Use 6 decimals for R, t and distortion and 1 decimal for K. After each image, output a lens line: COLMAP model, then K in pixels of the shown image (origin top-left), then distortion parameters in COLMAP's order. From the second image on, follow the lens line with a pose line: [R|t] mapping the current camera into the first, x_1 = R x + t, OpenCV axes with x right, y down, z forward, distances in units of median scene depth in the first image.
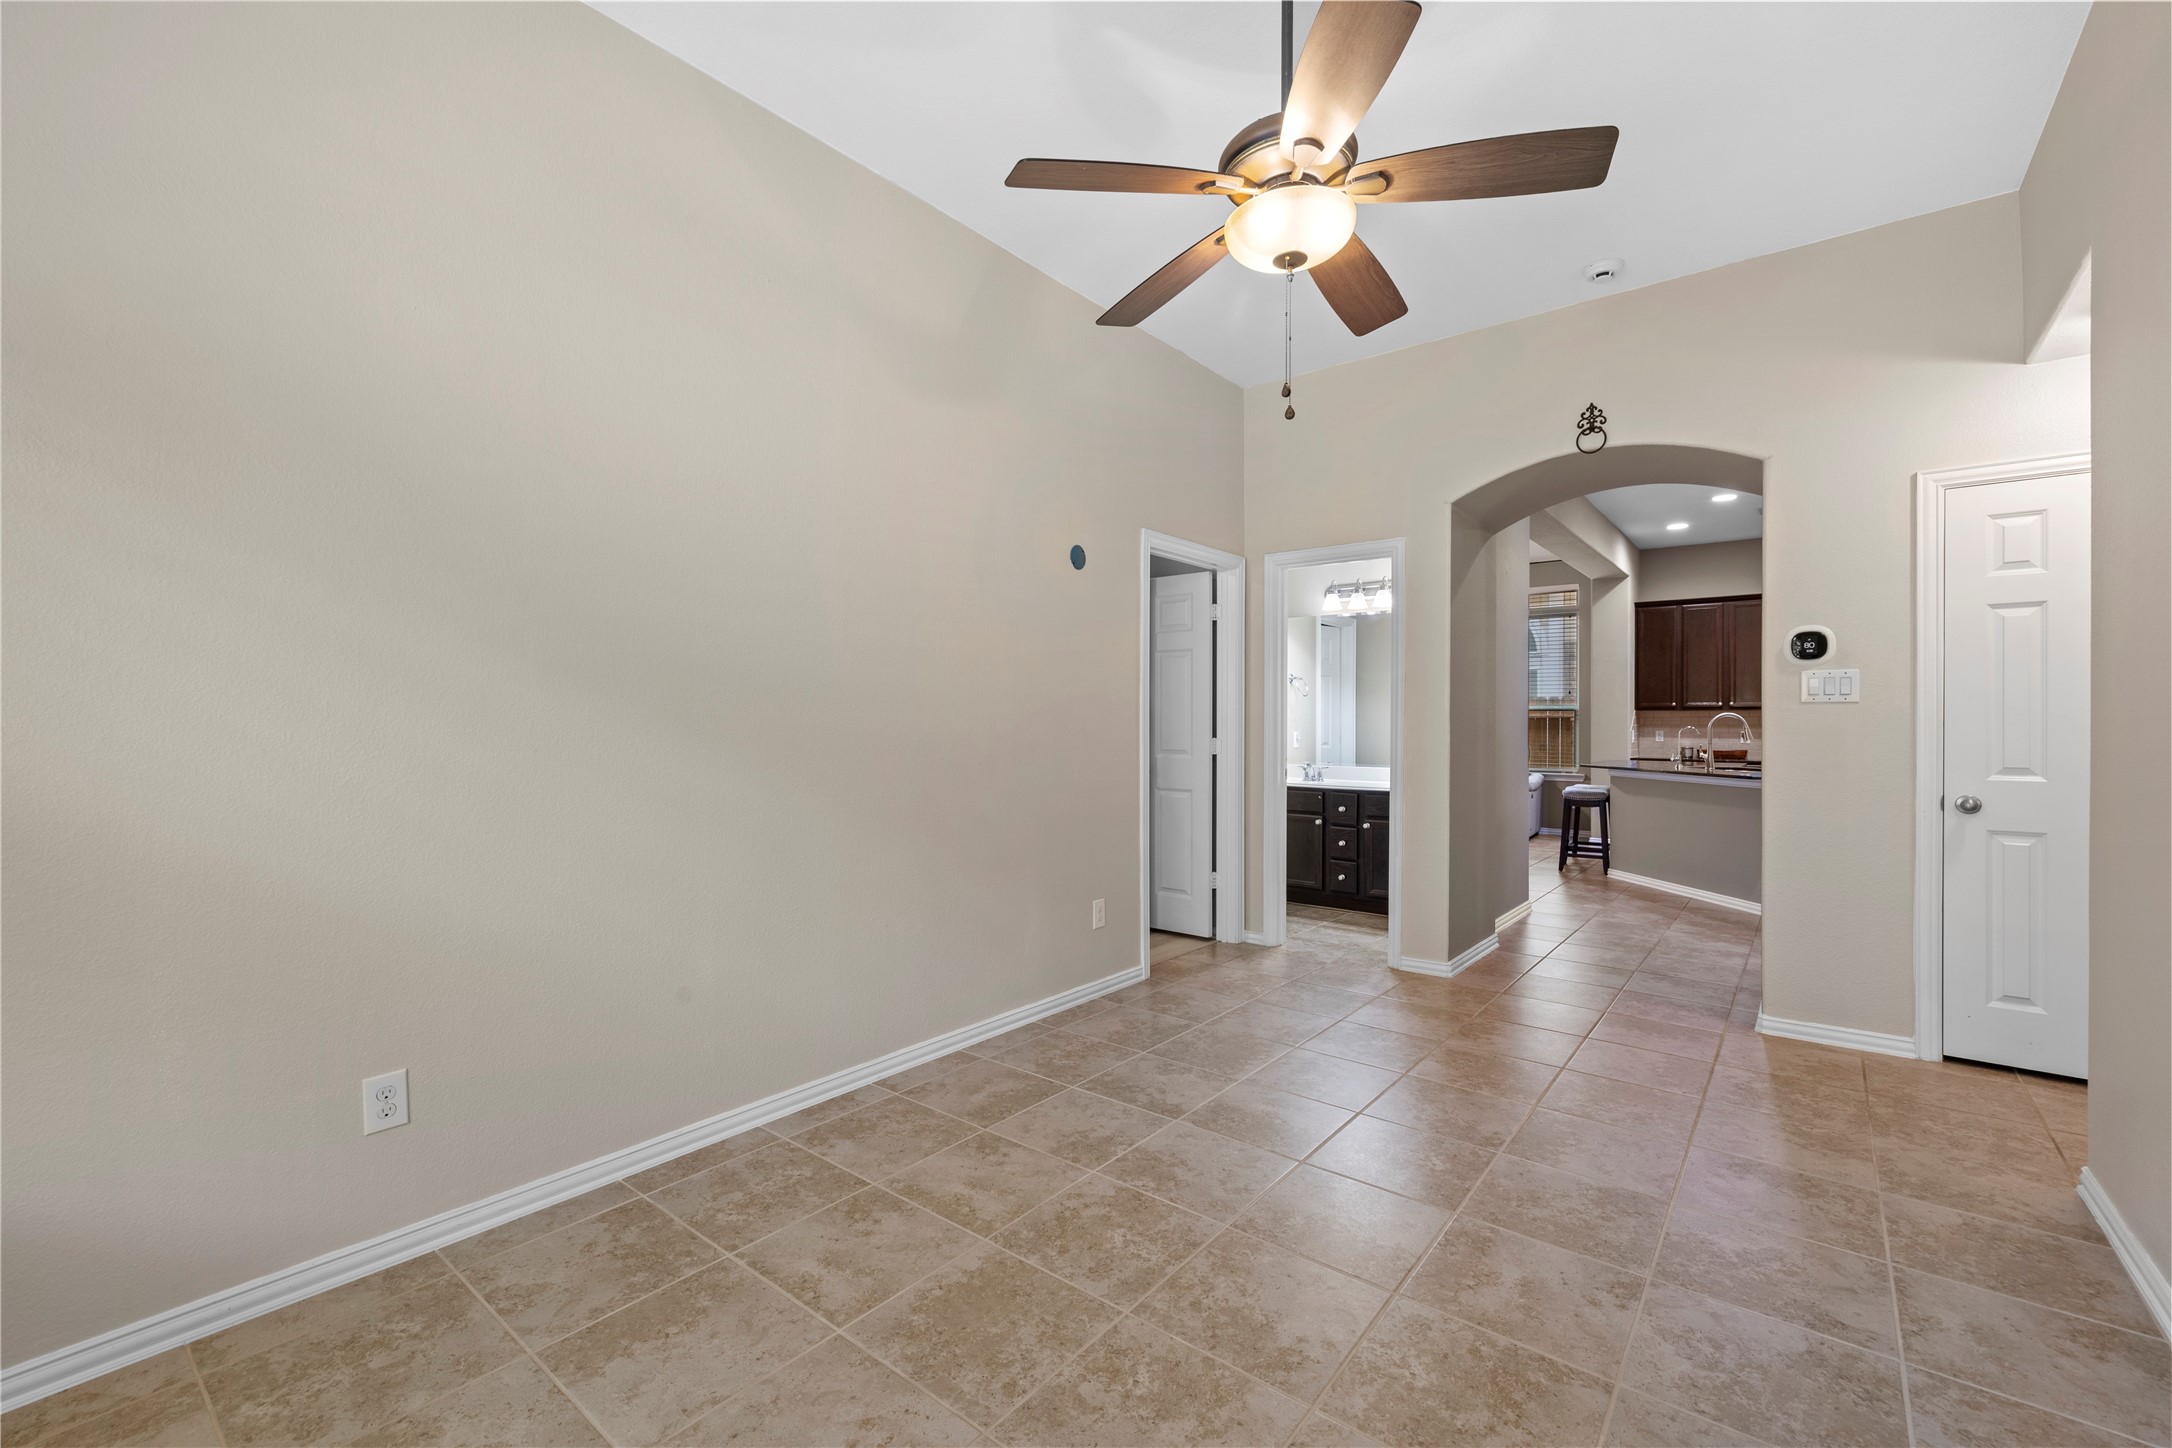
lens RADIAL K [[914.7, 0, 1074.9], [0, 914.7, 723.8], [0, 0, 1]] dist [0.000917, -0.000501]
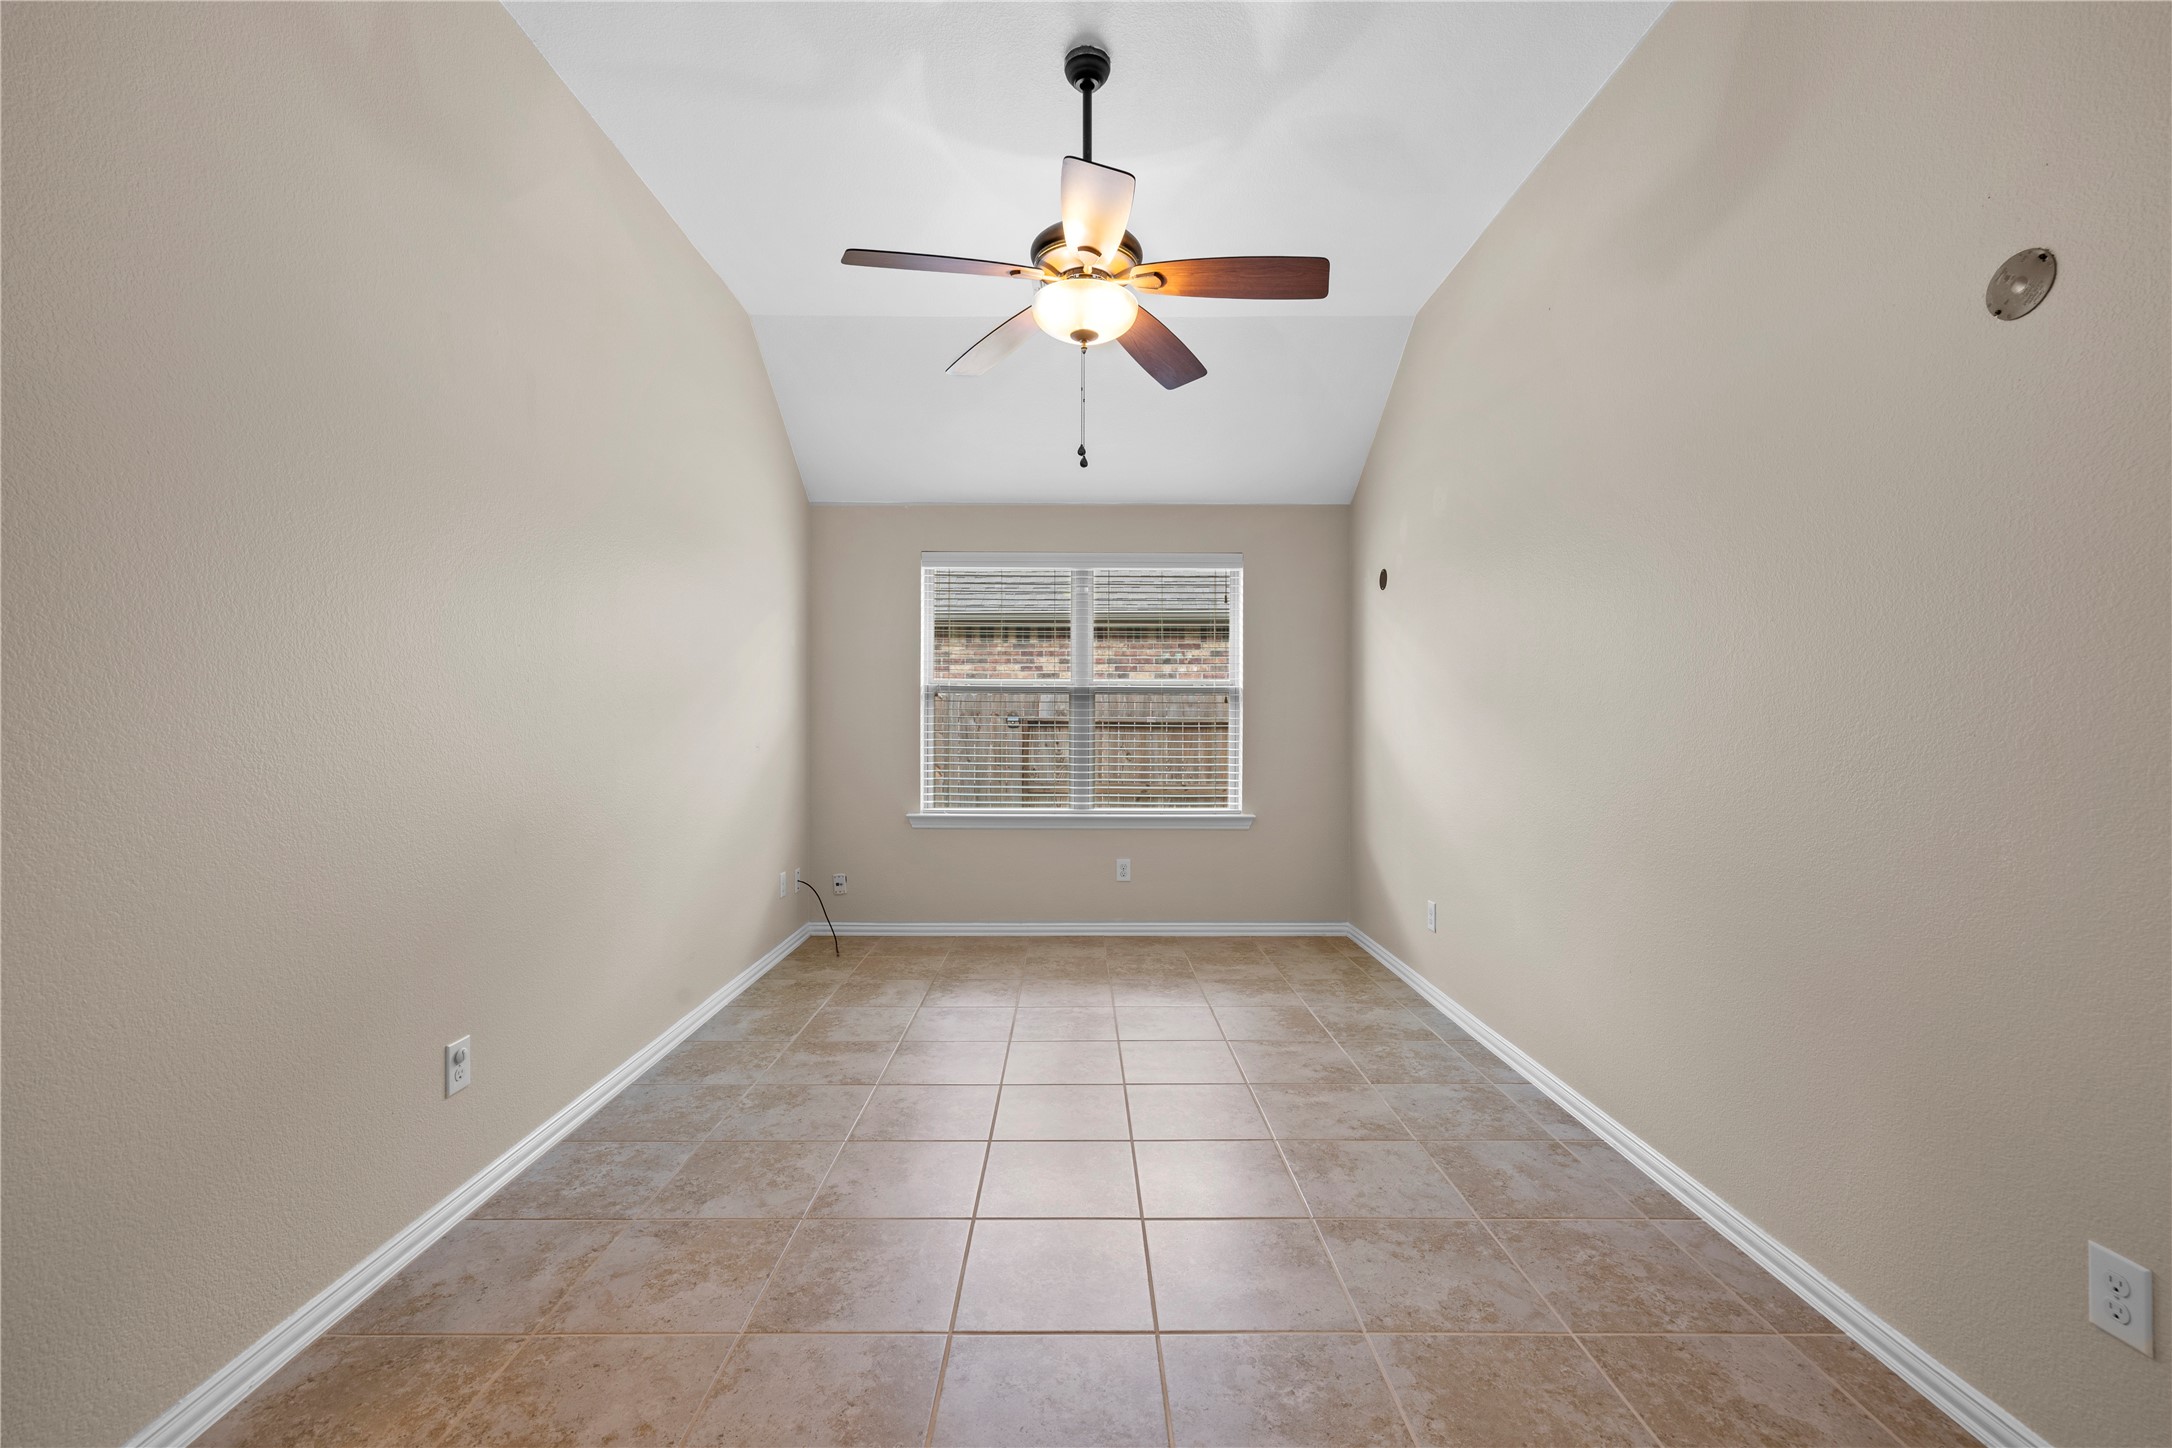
lens RADIAL K [[914.7, 0, 1081.3], [0, 914.7, 718.5], [0, 0, 1]] dist [0.000917, -0.000501]
pose [[-0.772949, -0.004208, -0.634454, 0.816012], [-0.003727, 0.999991, -0.002091, 0.001231], [0.634457, 0.000748, -0.772957, 1.572319]]
